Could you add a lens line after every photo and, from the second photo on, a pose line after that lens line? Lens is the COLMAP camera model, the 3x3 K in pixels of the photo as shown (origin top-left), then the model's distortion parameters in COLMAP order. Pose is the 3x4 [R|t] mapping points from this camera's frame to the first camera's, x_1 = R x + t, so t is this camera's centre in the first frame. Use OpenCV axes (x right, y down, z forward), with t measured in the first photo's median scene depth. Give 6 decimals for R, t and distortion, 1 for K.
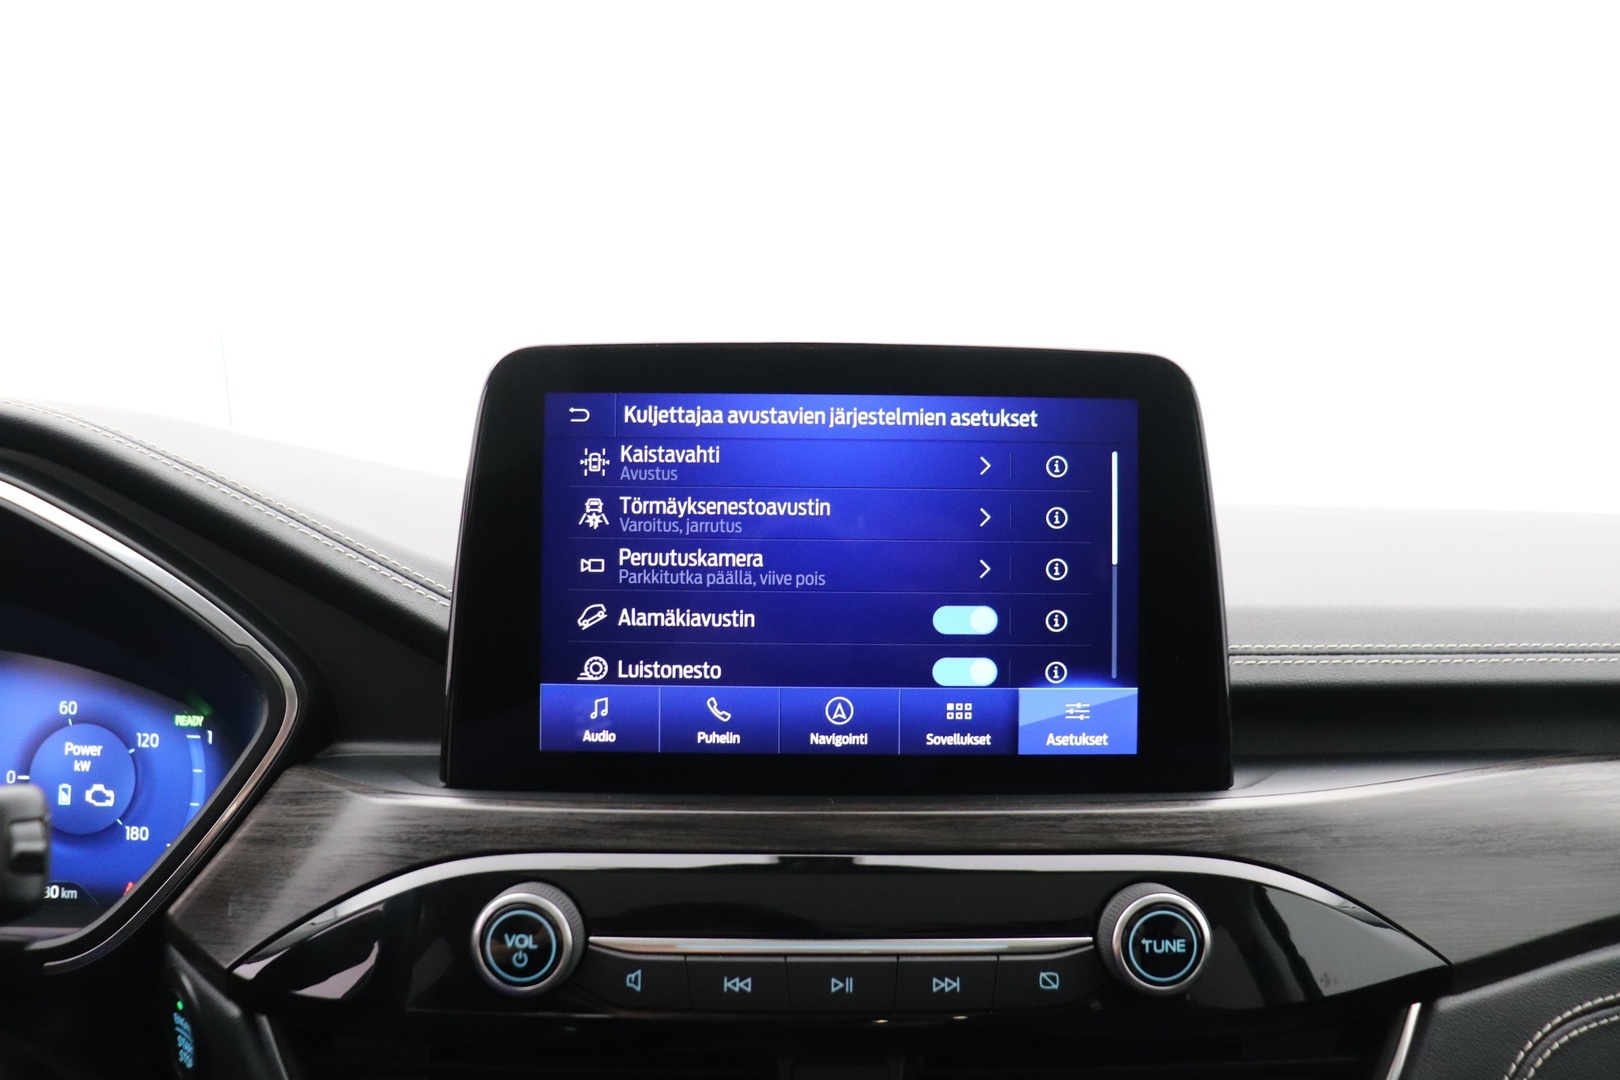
lens RADIAL K [[1369.9, 0, 812.7], [0, 1369.9, 538.2], [0, 0, 1]] dist [-0.051731, 0.056856]
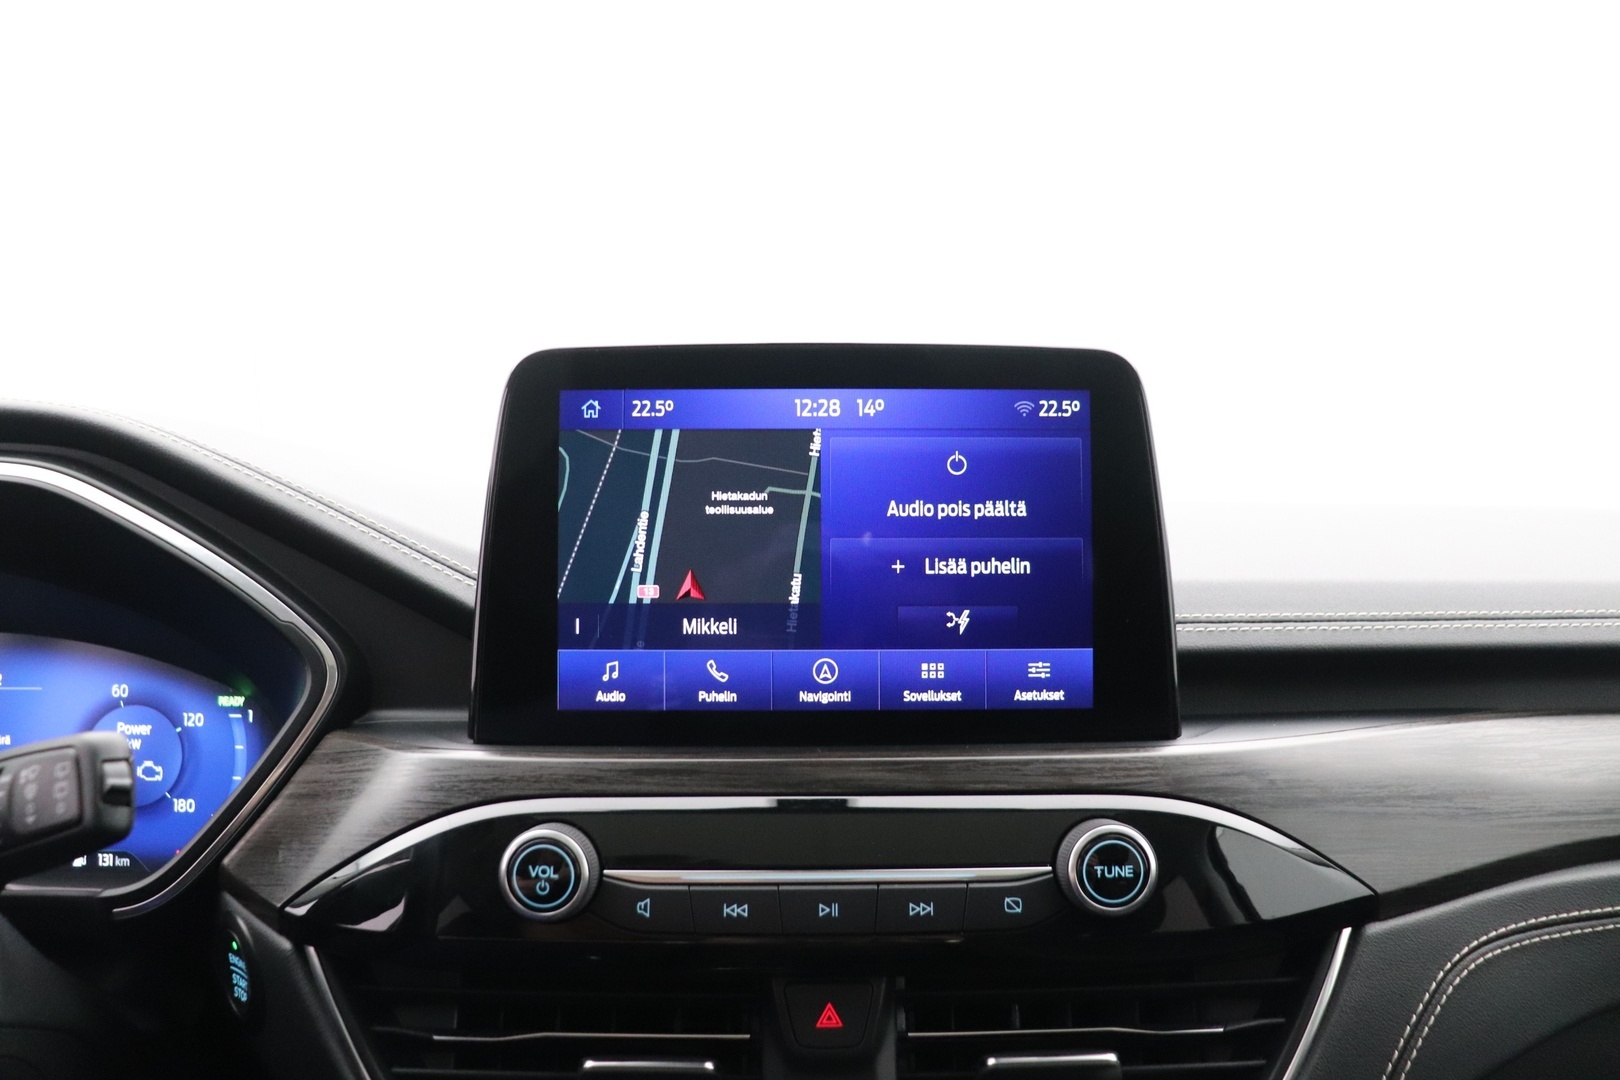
lens RADIAL K [[1369.9, 0, 808.7], [0, 1369.9, 543.8], [0, 0, 1]] dist [-0.051731, 0.056856]
pose [[0.999937, -0.009805, -0.005435, 0.012149], [0.009749, 0.999899, -0.010339, 0.031595], [0.005536, 0.010285, 0.999932, -0.110644]]
